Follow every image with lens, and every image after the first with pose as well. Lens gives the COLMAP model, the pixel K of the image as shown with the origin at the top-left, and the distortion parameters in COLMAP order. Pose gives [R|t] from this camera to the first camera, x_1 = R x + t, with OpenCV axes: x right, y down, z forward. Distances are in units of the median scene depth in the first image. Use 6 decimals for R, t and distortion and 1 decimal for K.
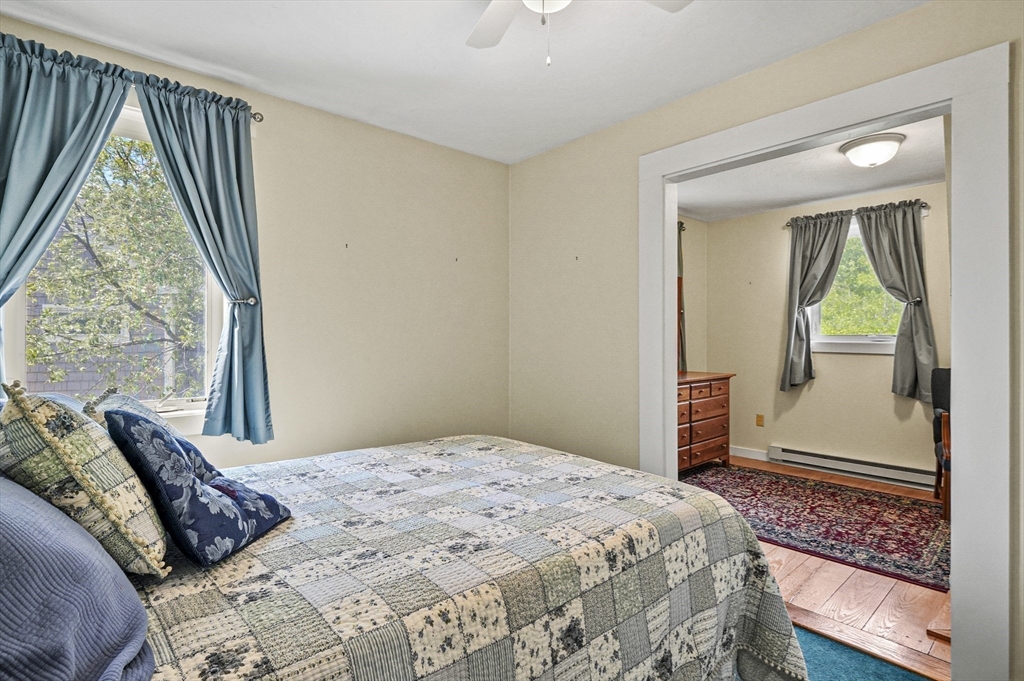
lens RADIAL K [[508.0, 0, 512.0], [0, 508.0, 340.5], [0, 0, 1]] dist [-0.001512, -0.000170]
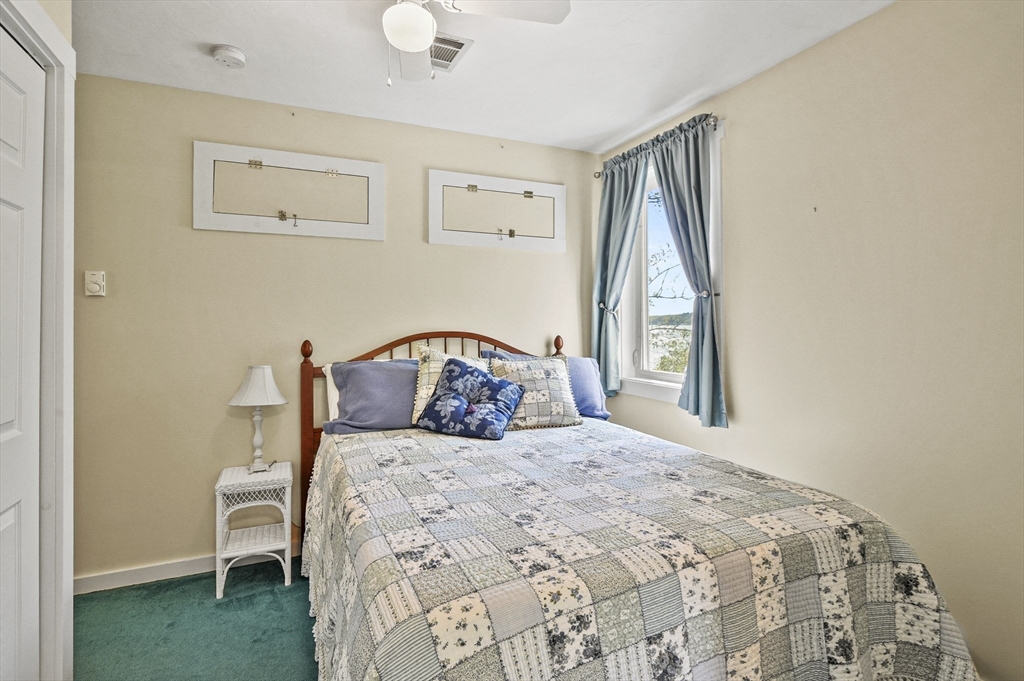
lens RADIAL K [[509.4, 0, 499.1], [0, 509.4, 321.5], [0, 0, 1]] dist [0.000844, 0.000155]
pose [[-0.314834, -0.002353, -0.949144, 0.889957], [-0.001565, 0.999997, -0.001959, -0.020942], [0.949145, 0.000868, -0.314837, 1.241091]]
